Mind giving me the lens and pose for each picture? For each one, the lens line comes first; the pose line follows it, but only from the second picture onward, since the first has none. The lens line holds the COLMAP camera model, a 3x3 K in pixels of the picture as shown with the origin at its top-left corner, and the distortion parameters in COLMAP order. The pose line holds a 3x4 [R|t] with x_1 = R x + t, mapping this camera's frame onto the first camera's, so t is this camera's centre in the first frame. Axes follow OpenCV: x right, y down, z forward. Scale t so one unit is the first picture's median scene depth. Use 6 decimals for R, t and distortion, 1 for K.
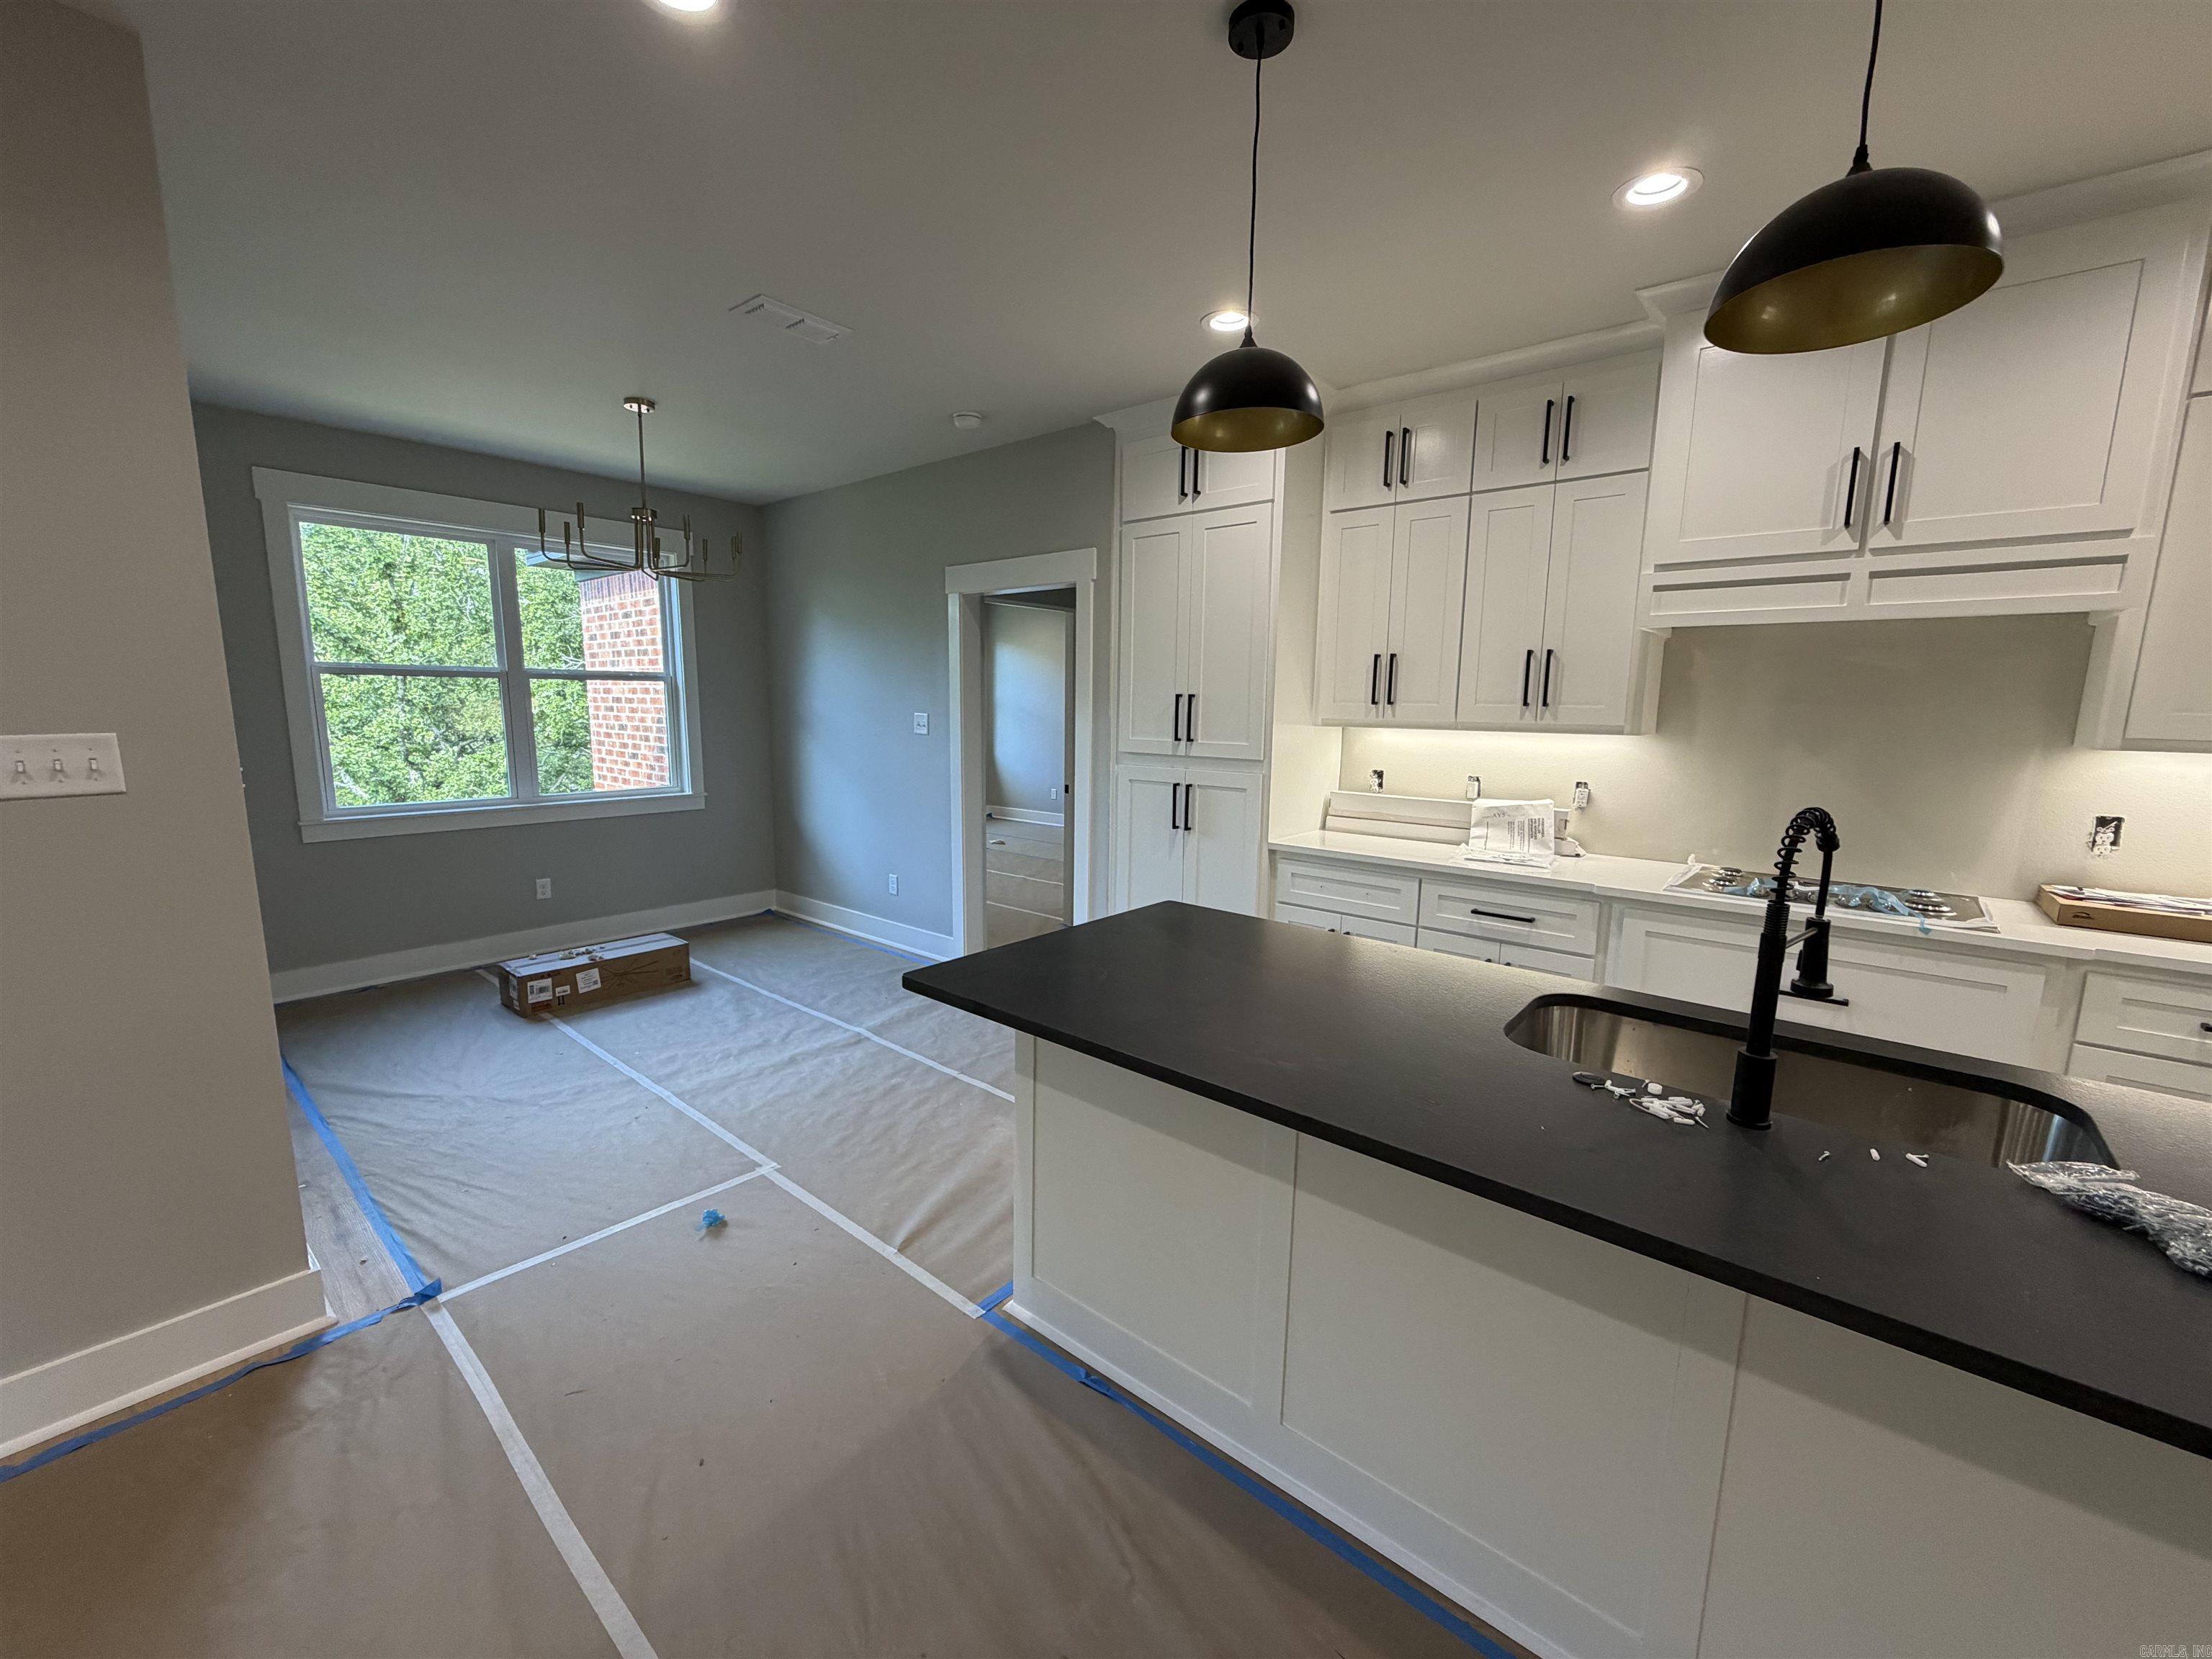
lens RADIAL K [[883.5, 0, 1094.9], [0, 883.5, 833.7], [0, 0, 1]] dist [0.000430, -0.000147]
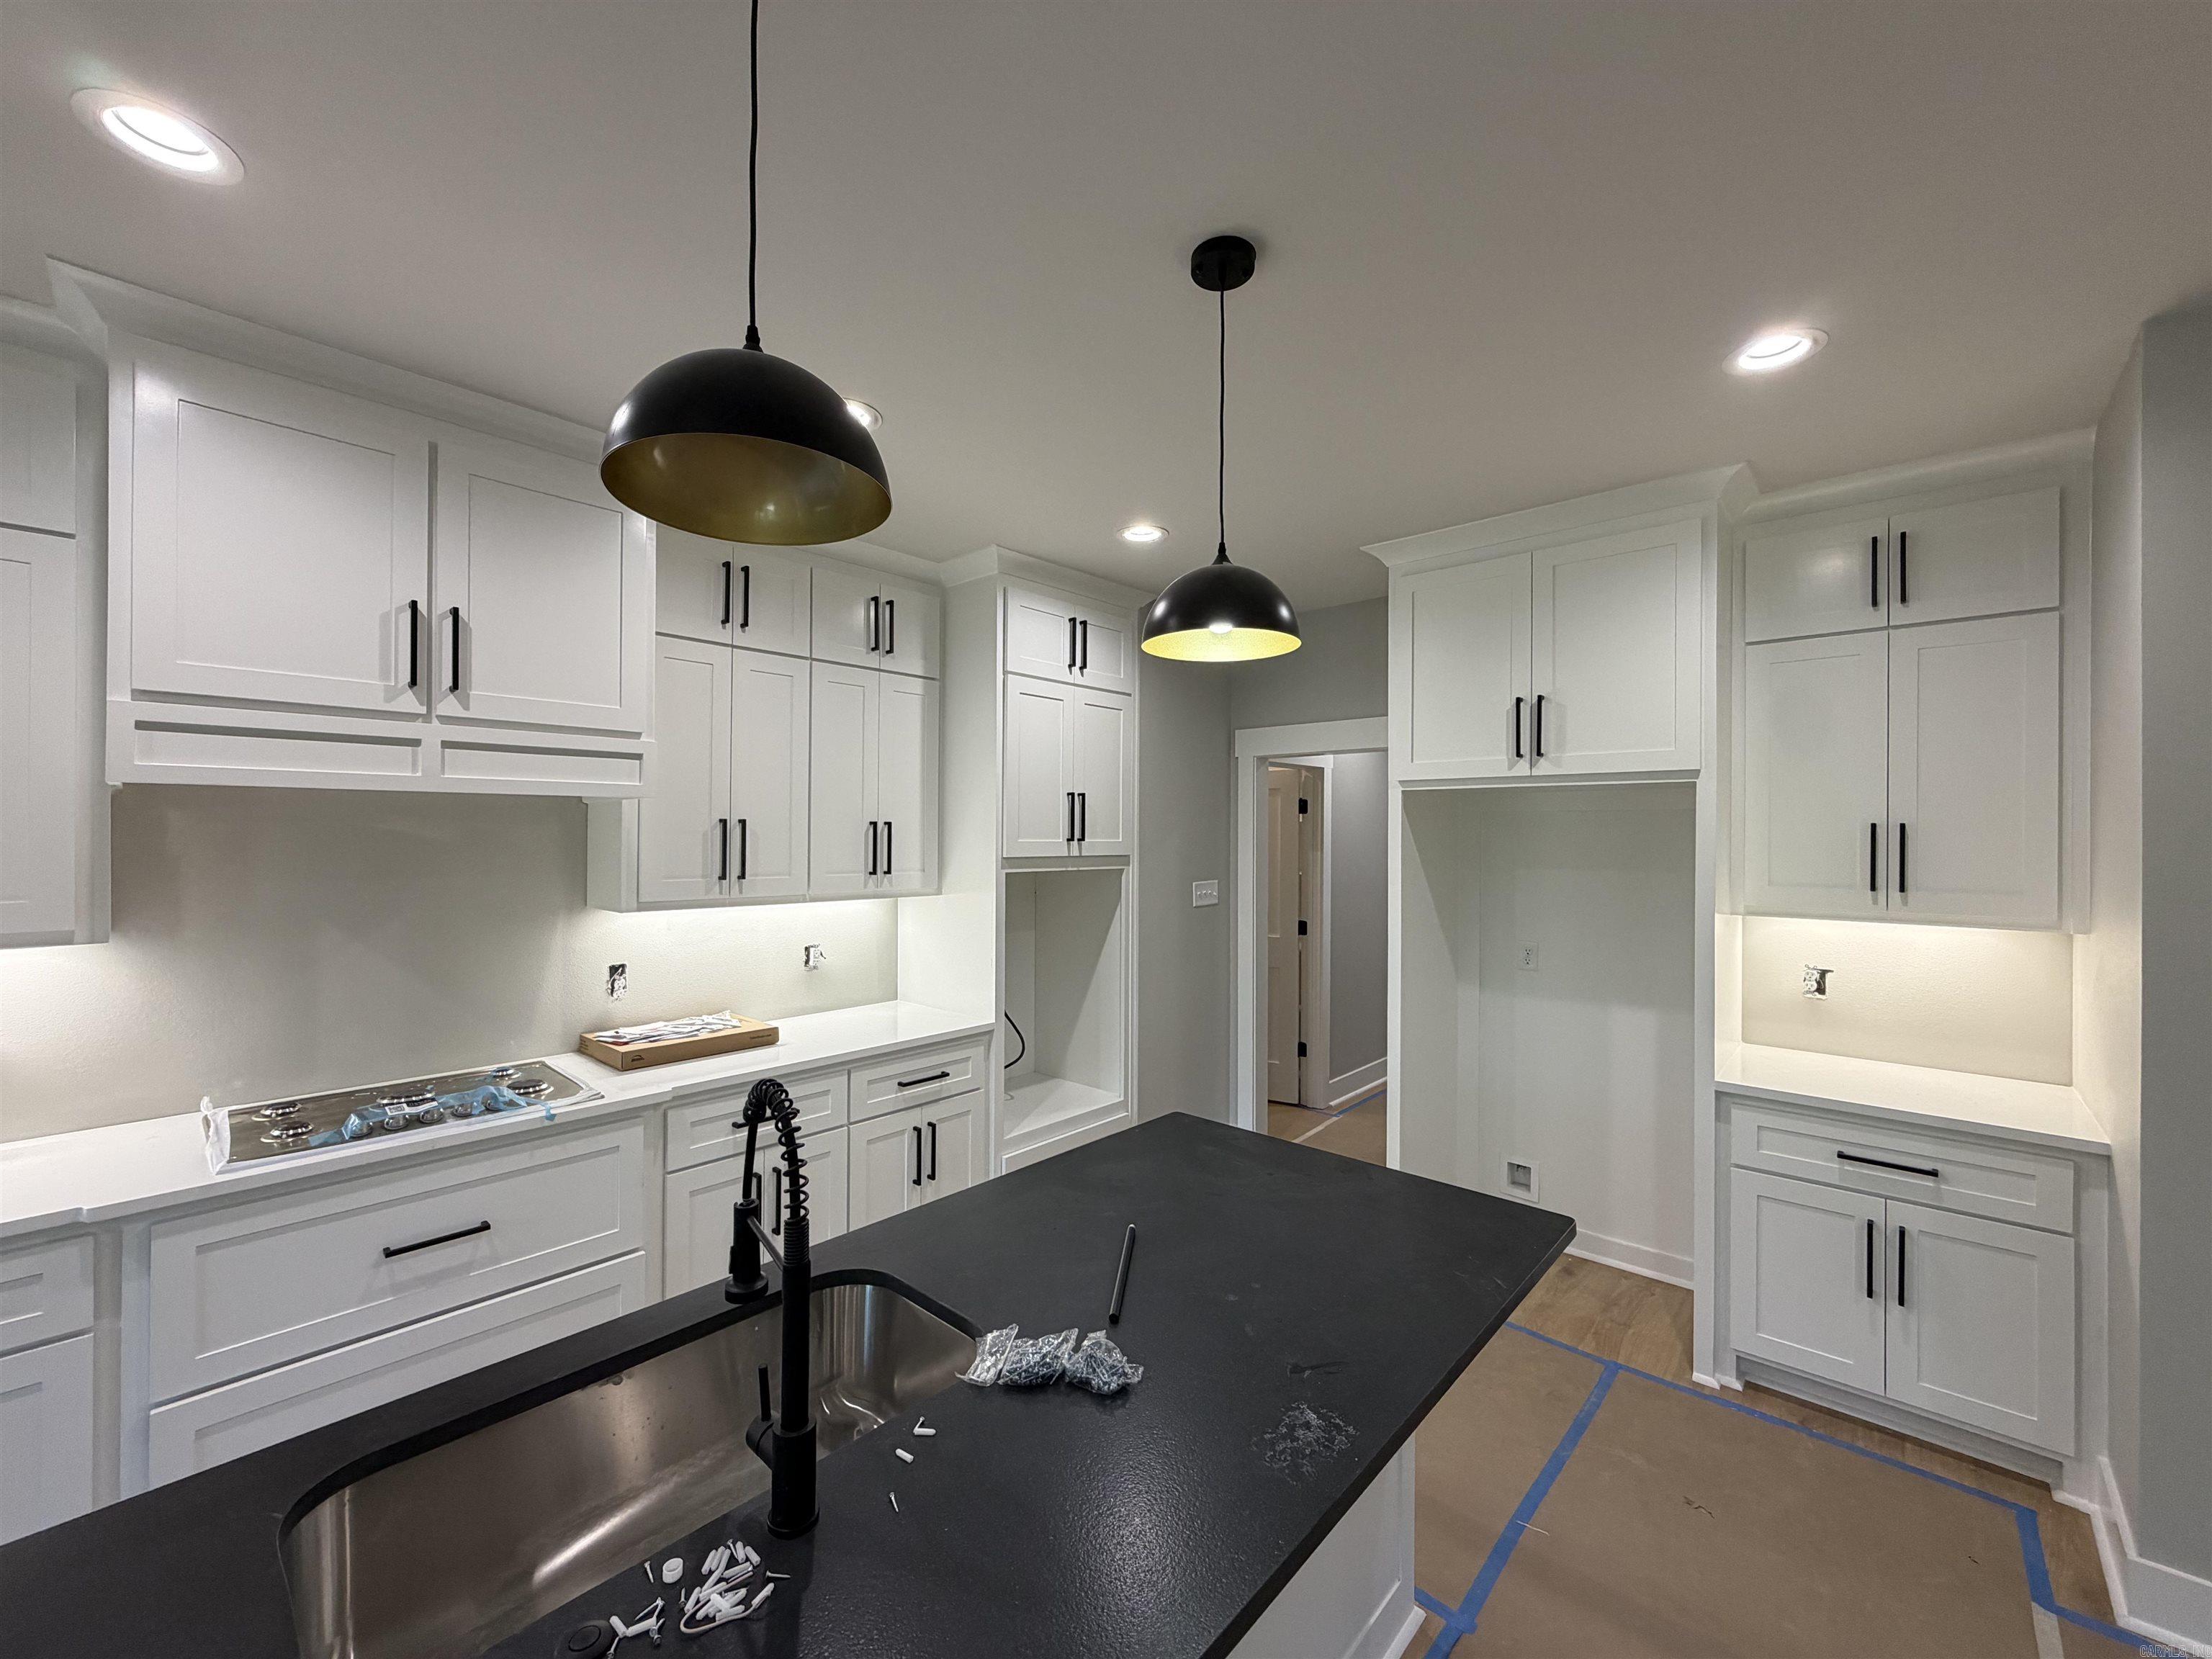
lens RADIAL K [[883.5, 0, 1094.9], [0, 883.5, 833.7], [0, 0, 1]] dist [0.000430, -0.000147]
pose [[0.032235, -0.011486, 0.999414, 0.001657], [0.145334, 0.989360, 0.006683, -0.086829], [-0.988857, 0.145033, 0.033562, 0.252737]]
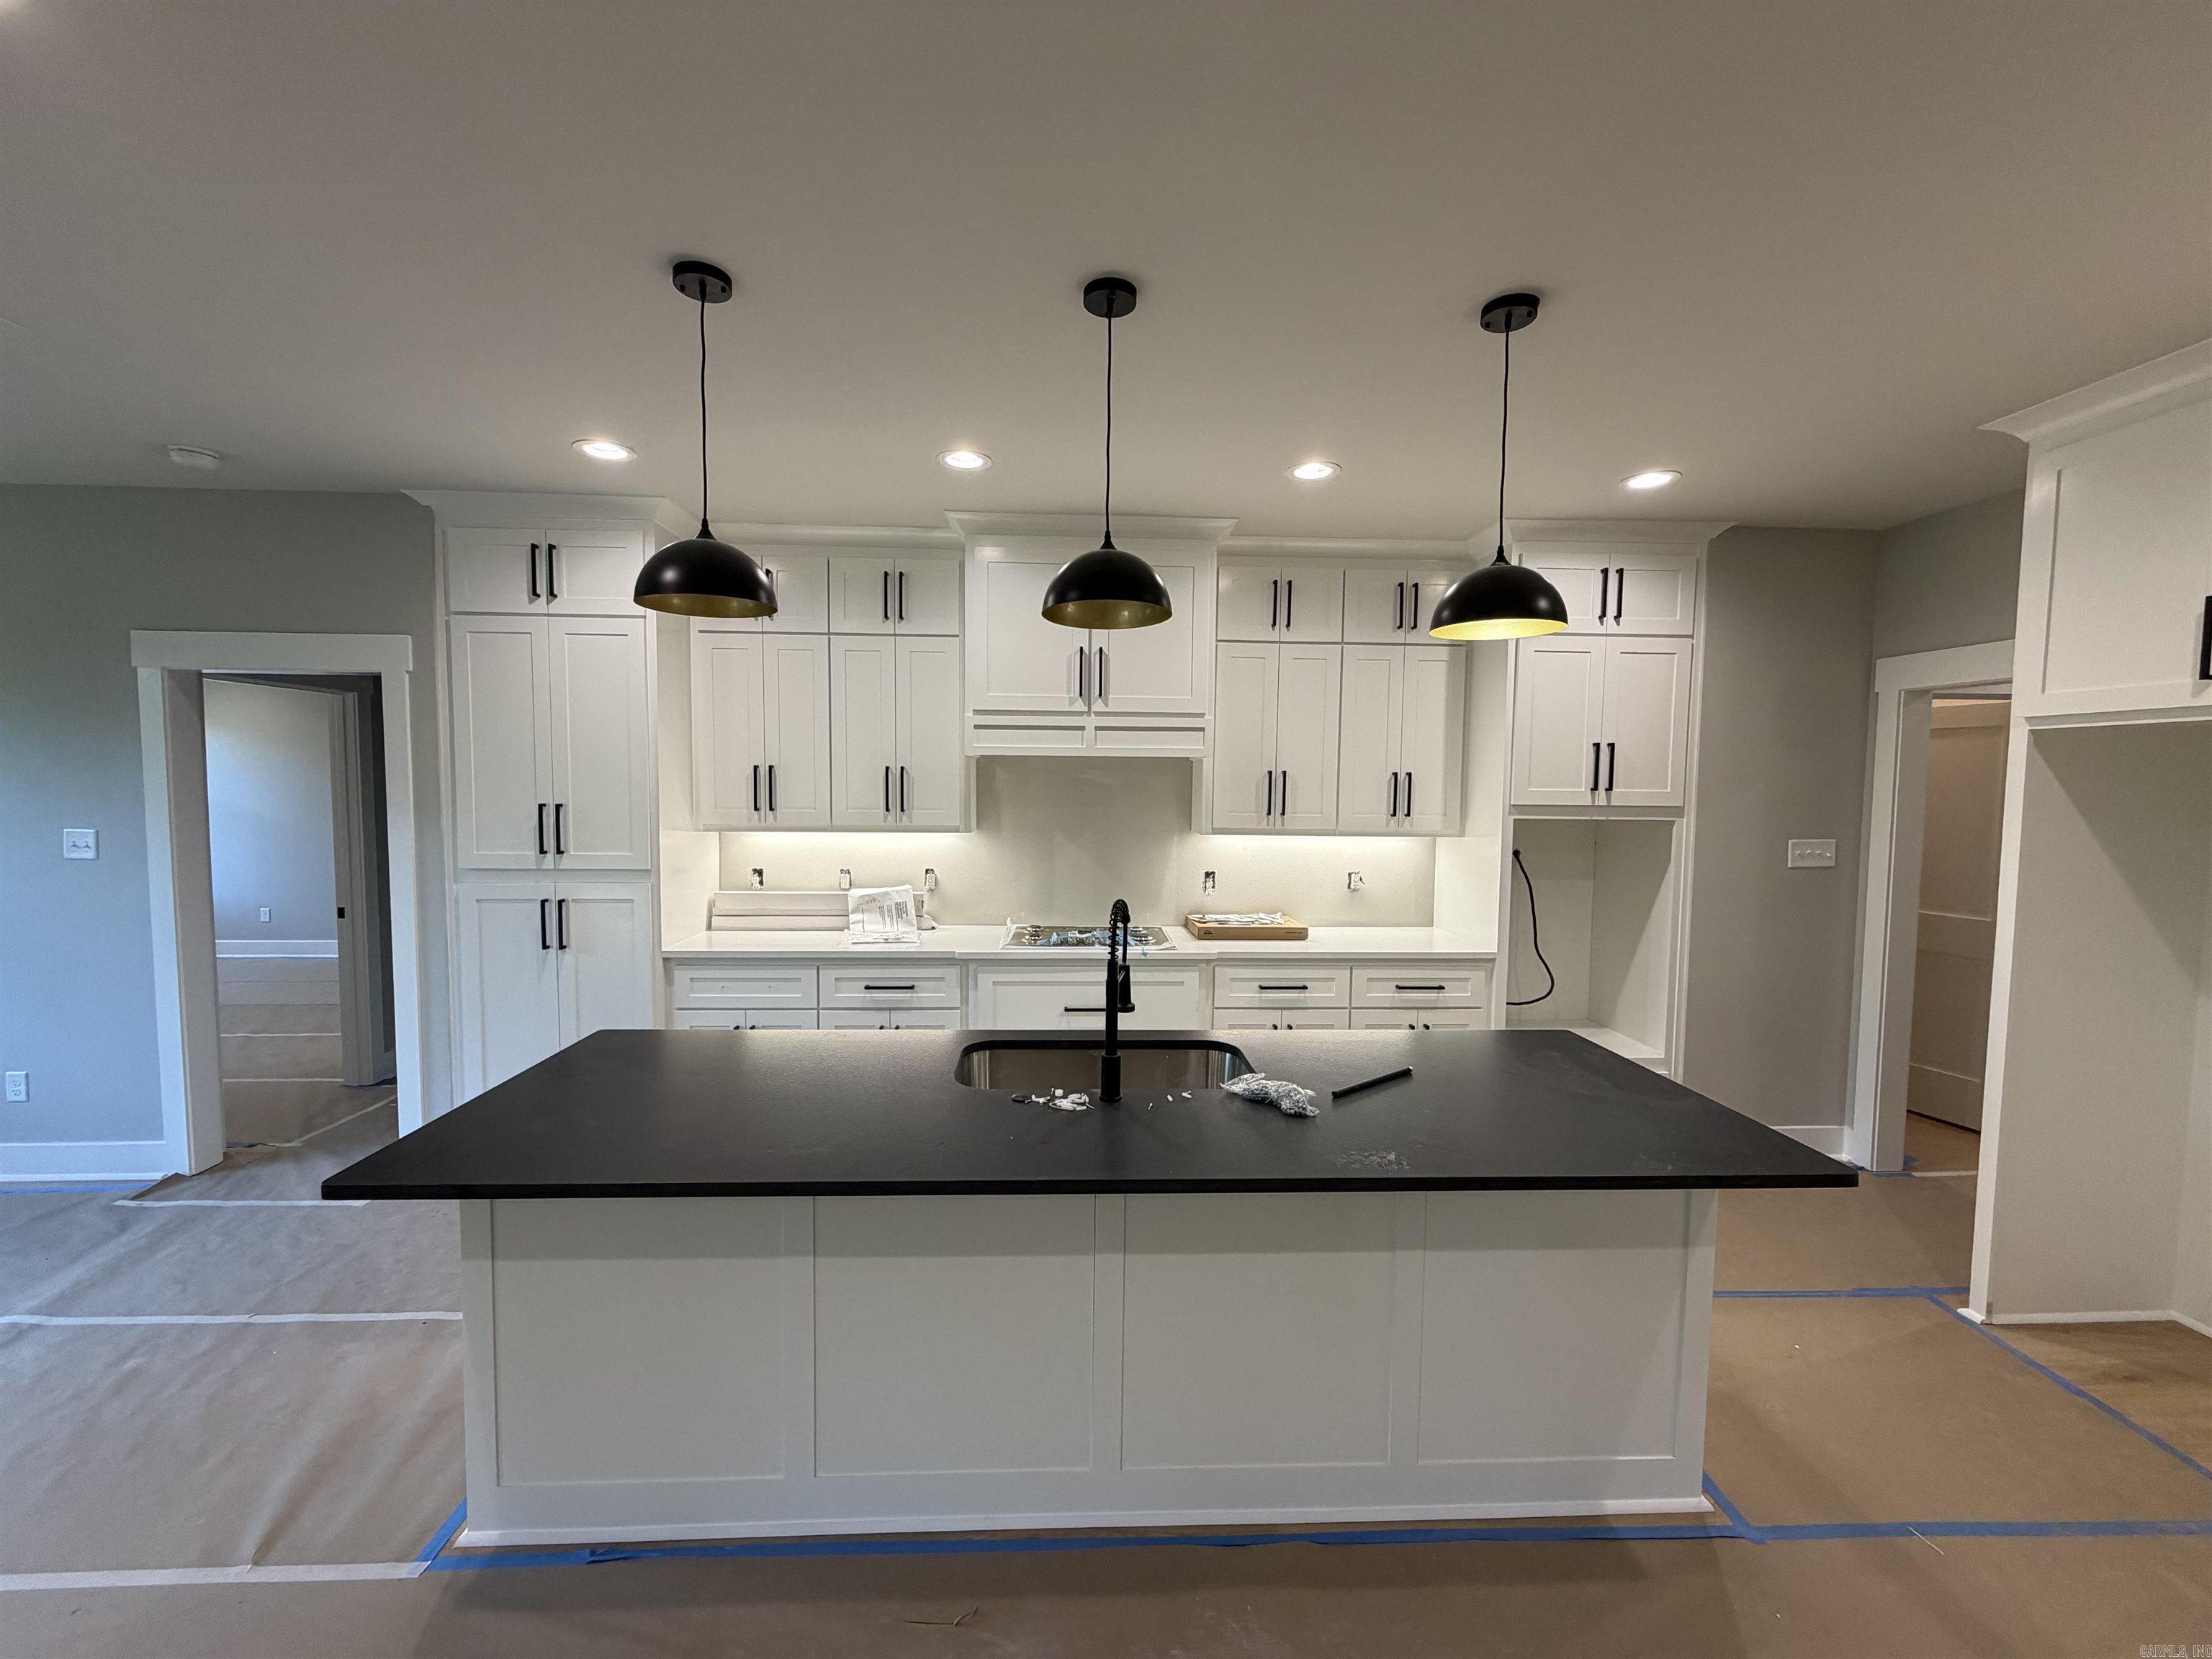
lens RADIAL K [[883.5, 0, 1094.9], [0, 883.5, 833.7], [0, 0, 1]] dist [0.000430, -0.000147]
pose [[0.728150, -0.045674, 0.683894, -0.142204], [0.101527, 0.993958, -0.041715, -0.035221], [-0.677857, 0.099809, 0.728388, -0.079392]]
